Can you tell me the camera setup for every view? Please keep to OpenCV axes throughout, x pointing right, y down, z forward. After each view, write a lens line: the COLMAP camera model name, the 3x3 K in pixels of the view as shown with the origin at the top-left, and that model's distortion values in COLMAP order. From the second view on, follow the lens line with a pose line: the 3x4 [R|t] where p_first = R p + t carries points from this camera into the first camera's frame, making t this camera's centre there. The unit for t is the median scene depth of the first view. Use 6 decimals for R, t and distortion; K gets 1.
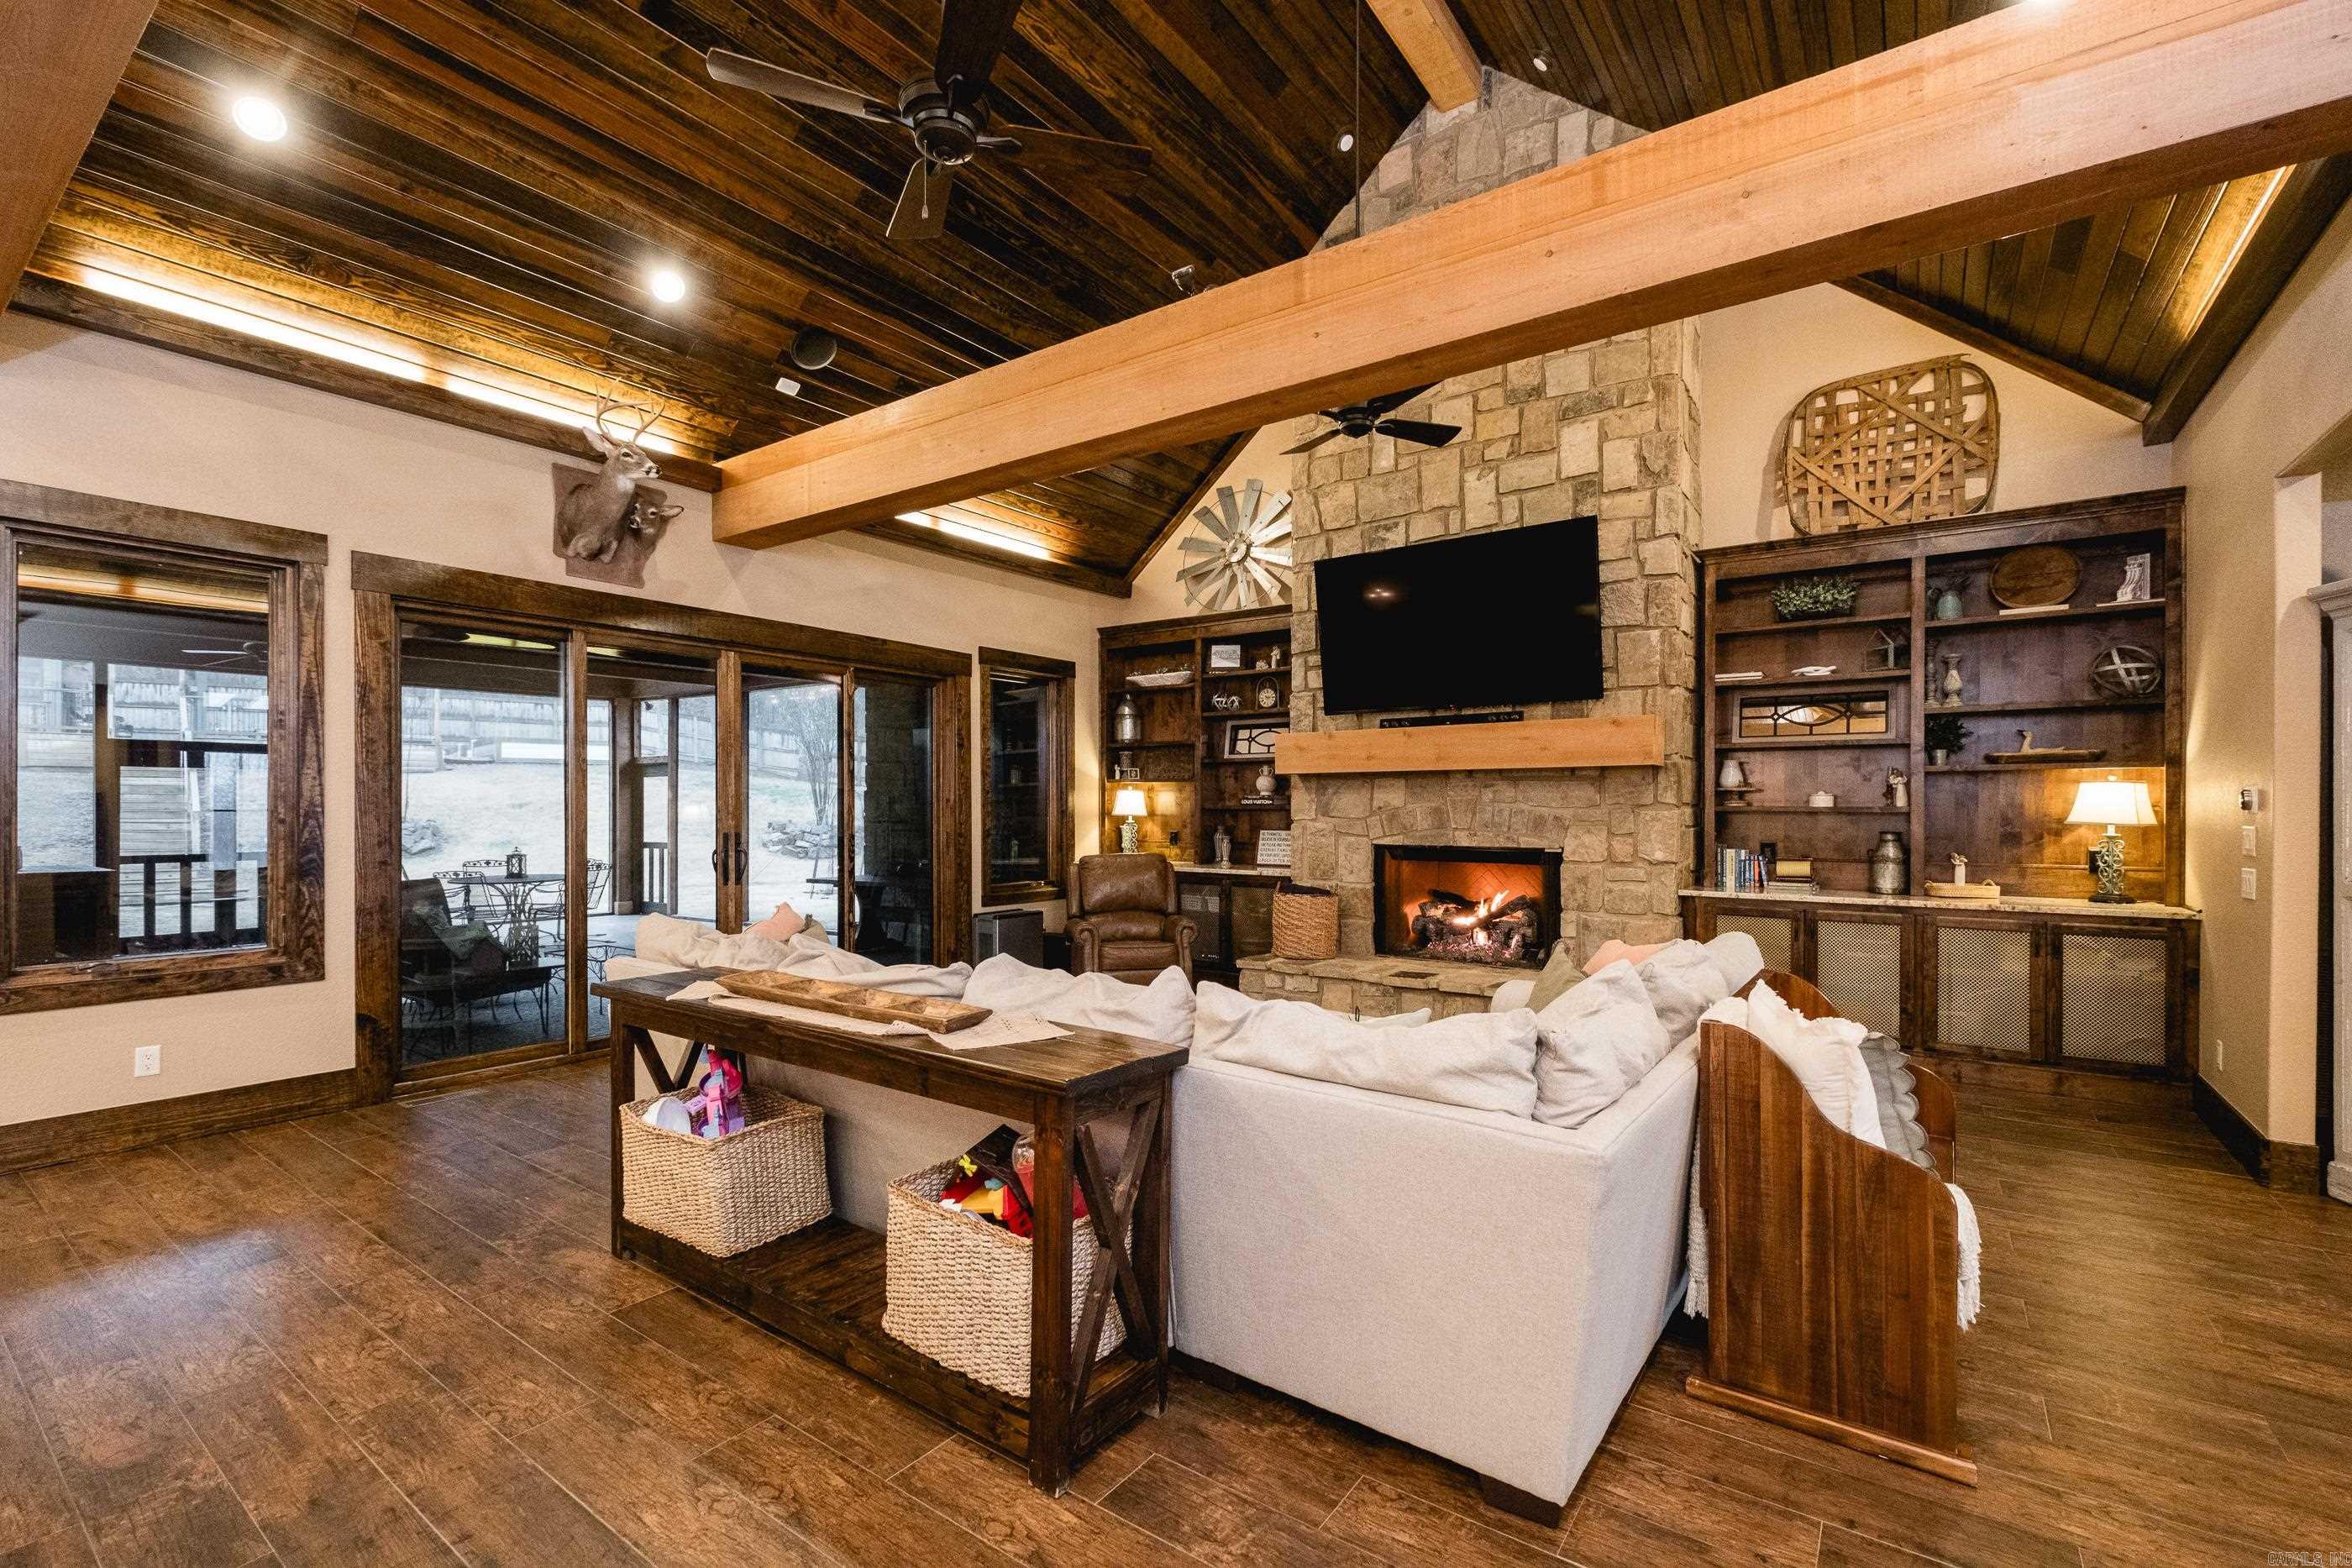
lens RADIAL K [[1015.4, 0, 1175.8], [0, 1015.4, 827.0], [0, 0, 1]] dist [0.001766, -0.000567]
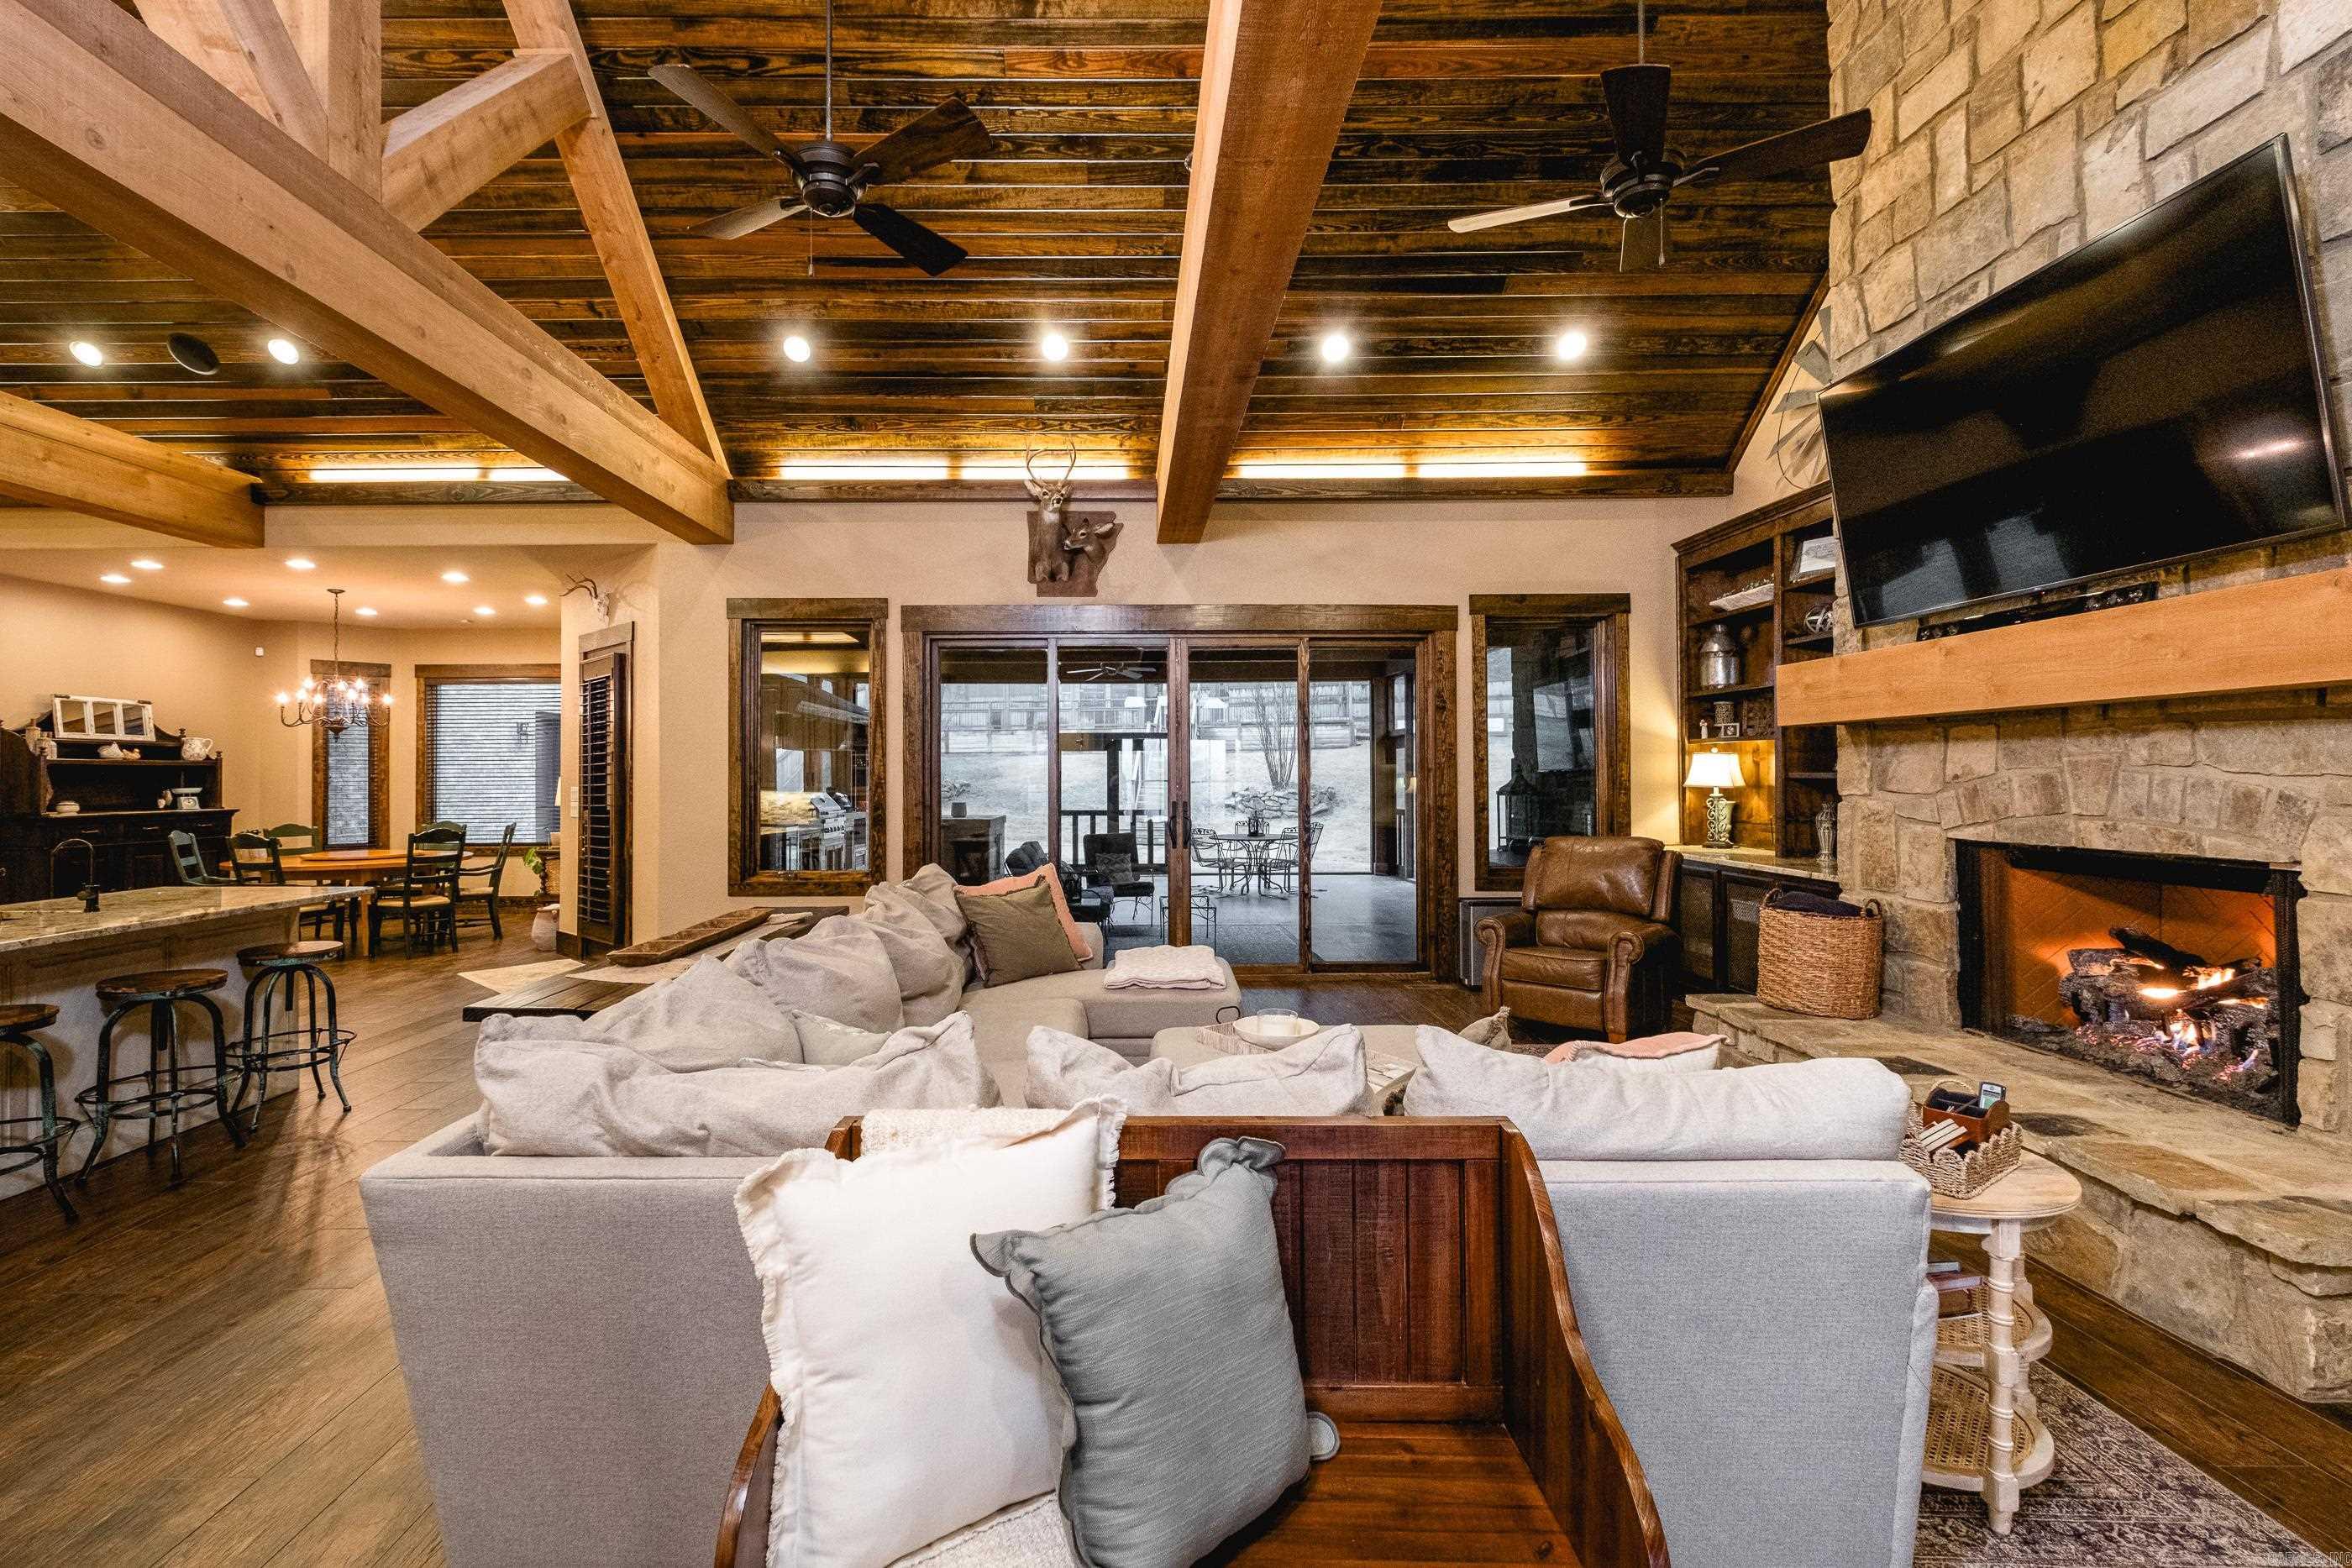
lens RADIAL K [[1050.2, 0, 1176.0], [0, 1050.2, 784.0], [0, 0, 1]] dist [-0.002604, -0.001297]
pose [[0.589414, 0.002693, -0.807826, 0.419379], [-0.010997, 0.999929, -0.004690, -0.006869], [0.807756, 0.011648, 0.589402, 0.276166]]
